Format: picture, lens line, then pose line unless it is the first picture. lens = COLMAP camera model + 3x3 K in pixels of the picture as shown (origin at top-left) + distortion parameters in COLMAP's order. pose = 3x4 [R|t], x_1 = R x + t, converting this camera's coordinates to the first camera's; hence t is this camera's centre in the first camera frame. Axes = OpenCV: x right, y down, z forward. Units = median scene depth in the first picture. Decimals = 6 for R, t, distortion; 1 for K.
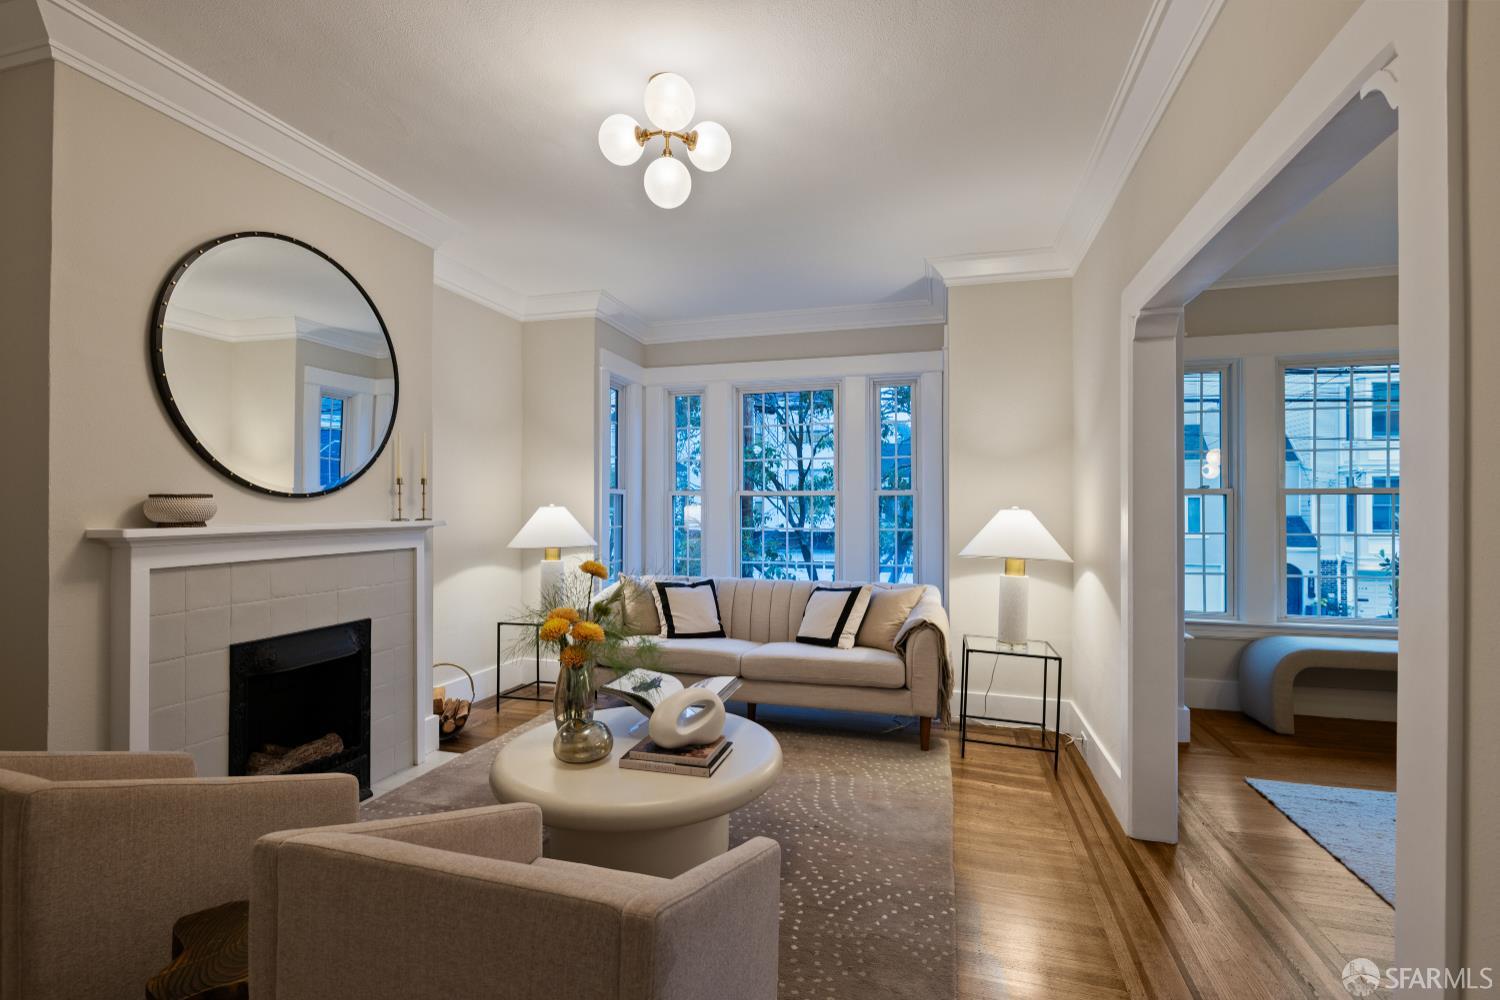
lens RADIAL K [[667.1, 0, 753.0], [0, 667.1, 502.9], [0, 0, 1]] dist [0.009675, 0.000148]
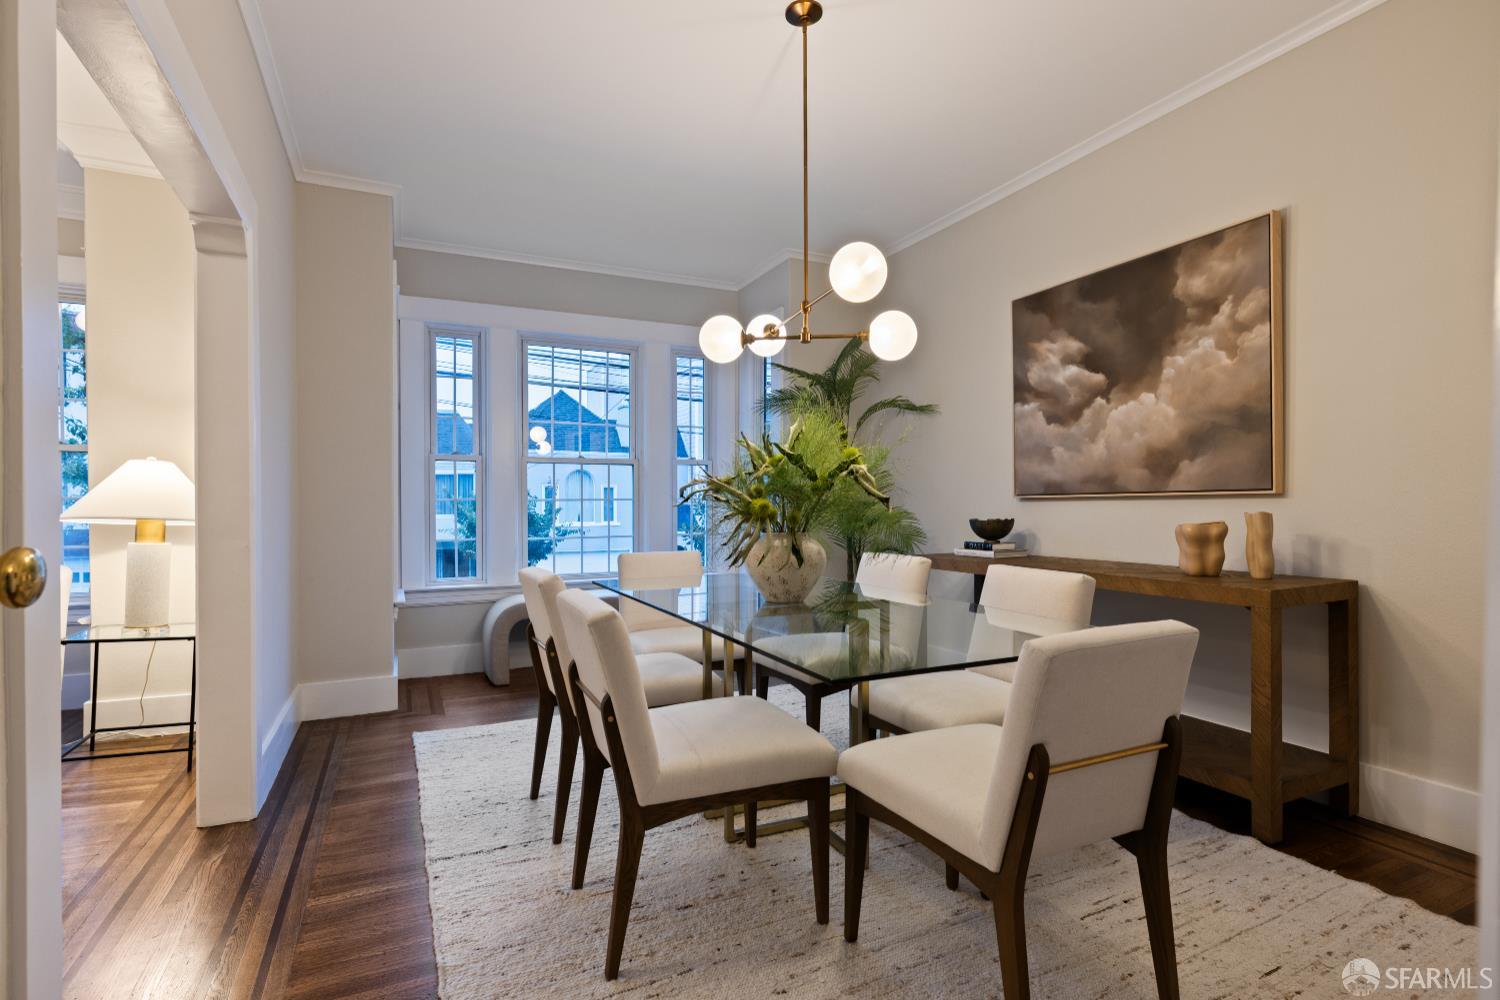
lens RADIAL K [[725.7, 0, 751.8], [0, 725.7, 497.0], [0, 0, 1]] dist [-0.000981, 0.002199]
pose [[0.753966, 0.009117, 0.656851, 0.362552], [-0.009796, 0.999949, -0.002634, 0.050465], [-0.656841, -0.004448, 0.754016, -0.131312]]
